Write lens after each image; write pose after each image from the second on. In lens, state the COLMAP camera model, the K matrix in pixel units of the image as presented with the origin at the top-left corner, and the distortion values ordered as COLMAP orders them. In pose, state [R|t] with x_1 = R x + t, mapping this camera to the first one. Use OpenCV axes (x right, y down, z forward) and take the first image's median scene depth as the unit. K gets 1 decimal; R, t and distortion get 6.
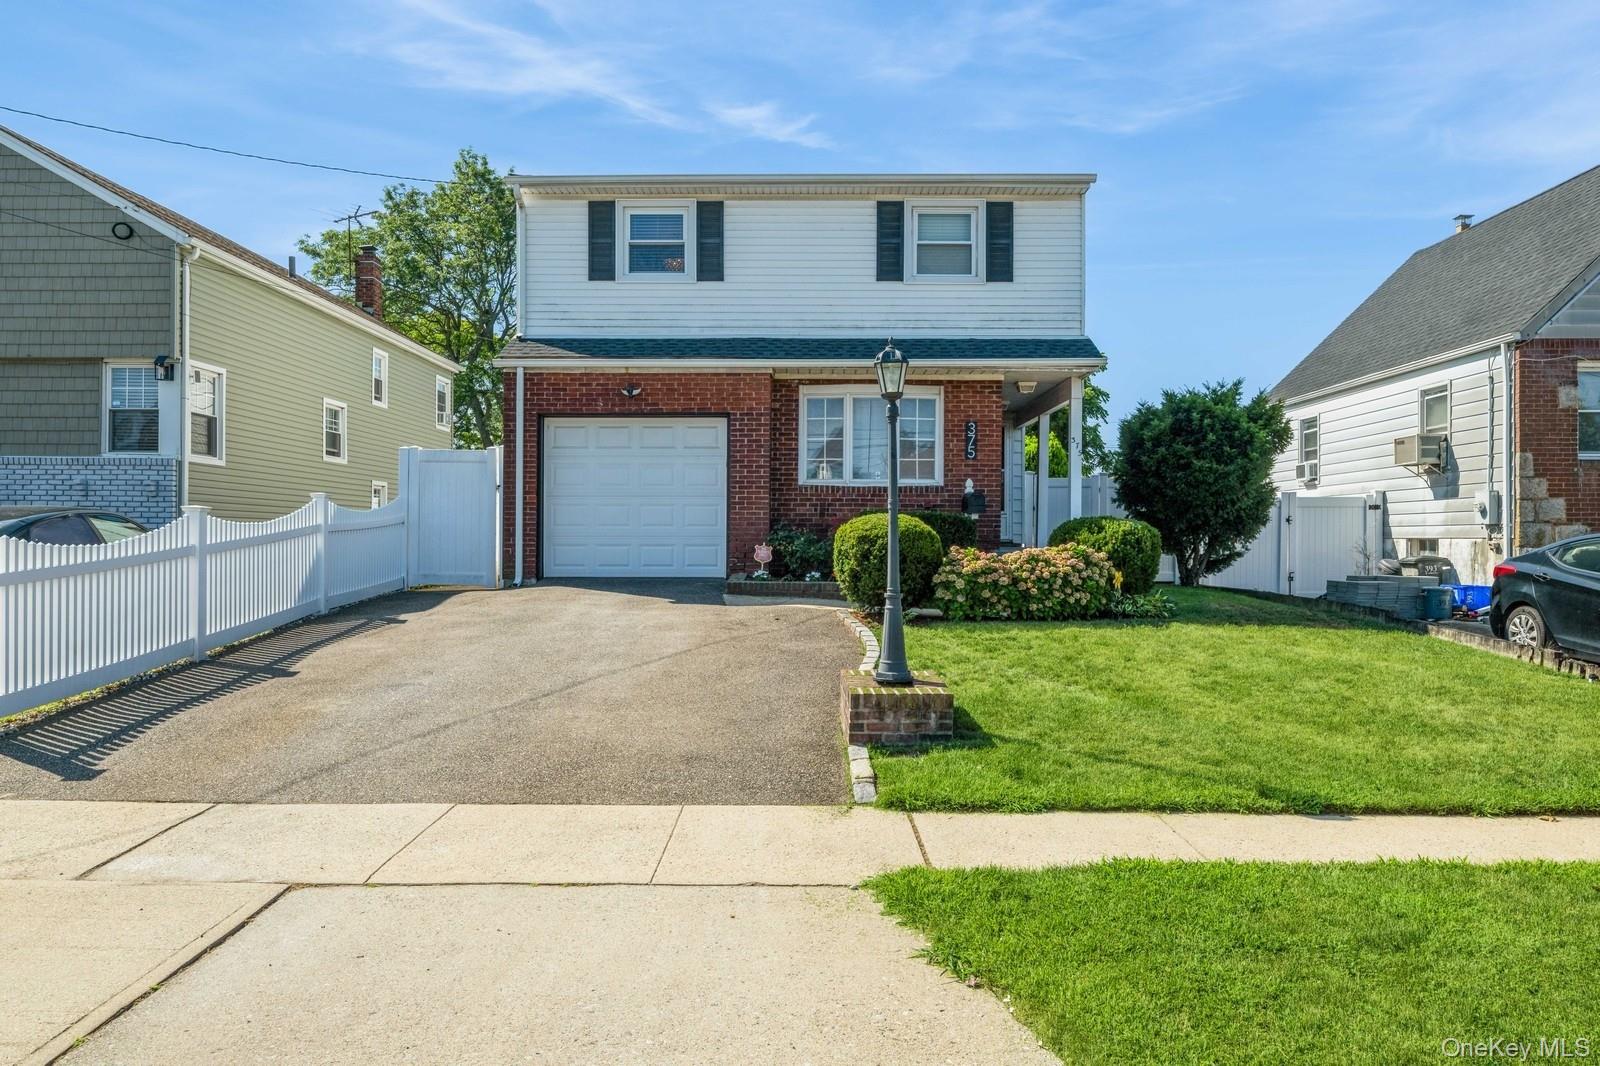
lens RADIAL K [[1073.9, 0, 800.0], [0, 1073.9, 533.0], [0, 0, 1]] dist [0.007190, -0.000216]
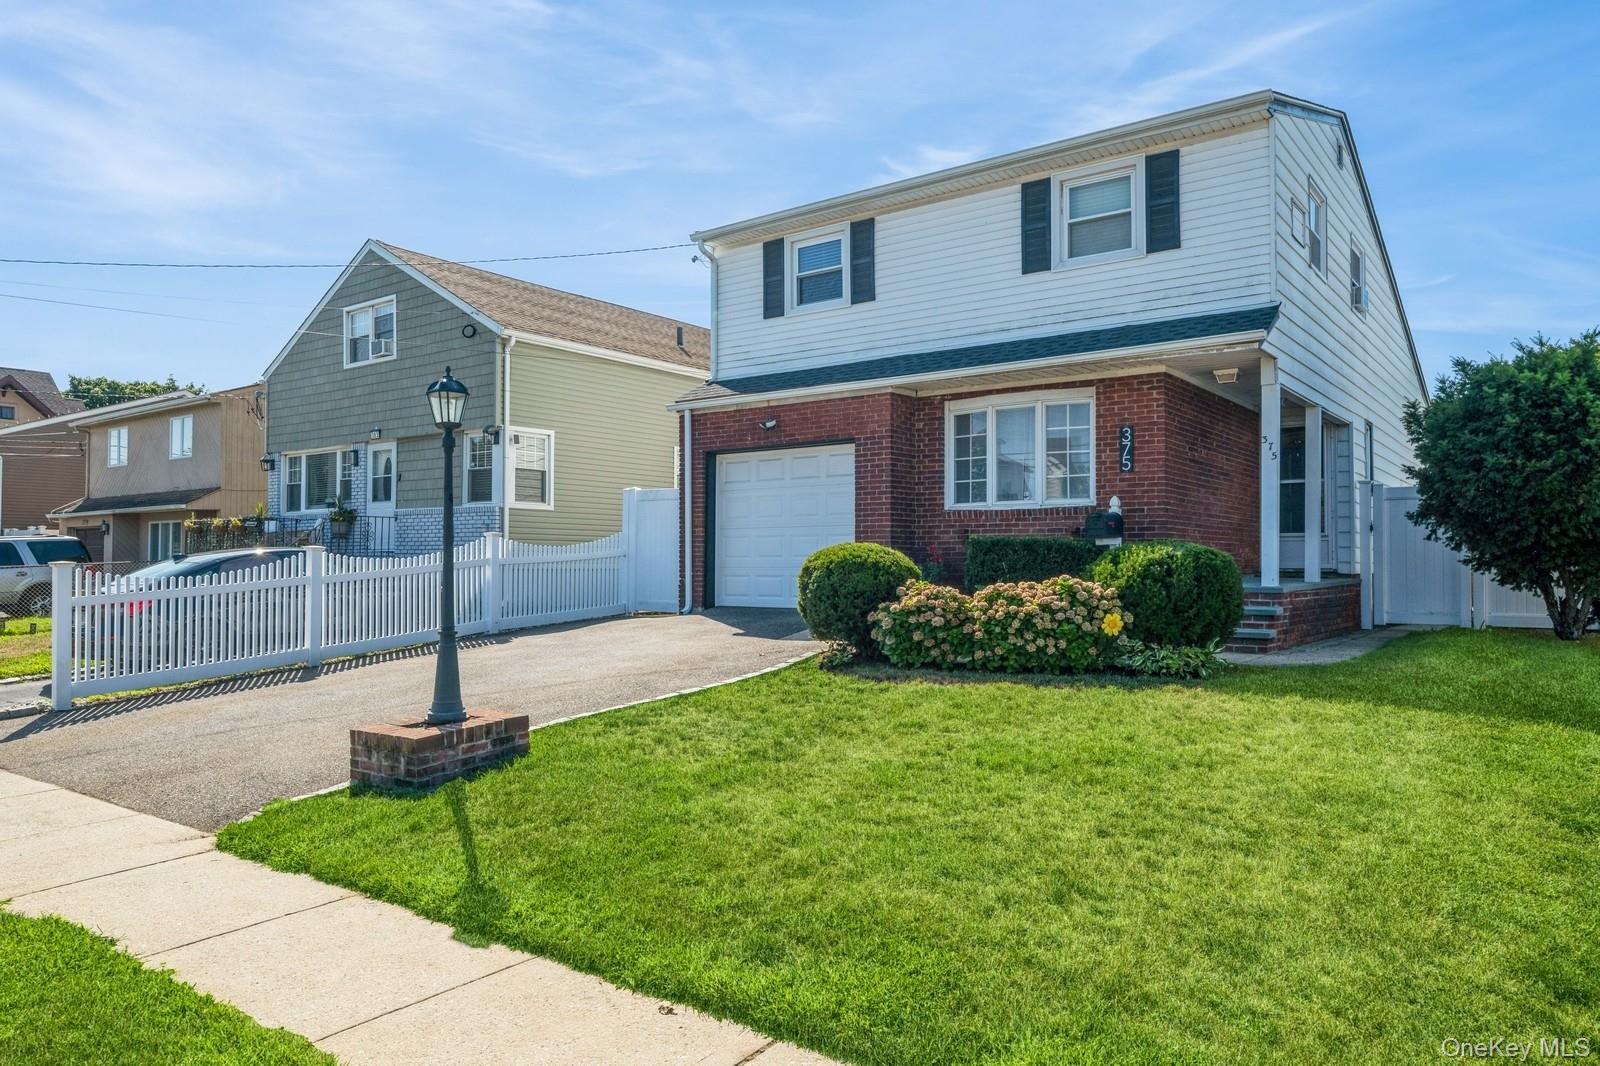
lens RADIAL K [[1073.9, 0, 800.0], [0, 1073.9, 533.0], [0, 0, 1]] dist [0.007190, -0.000216]
pose [[0.811635, -0.020855, -0.583793, 0.431667], [0.006625, 0.999627, -0.026499, -0.002064], [0.584128, 0.017640, 0.811470, 0.187750]]
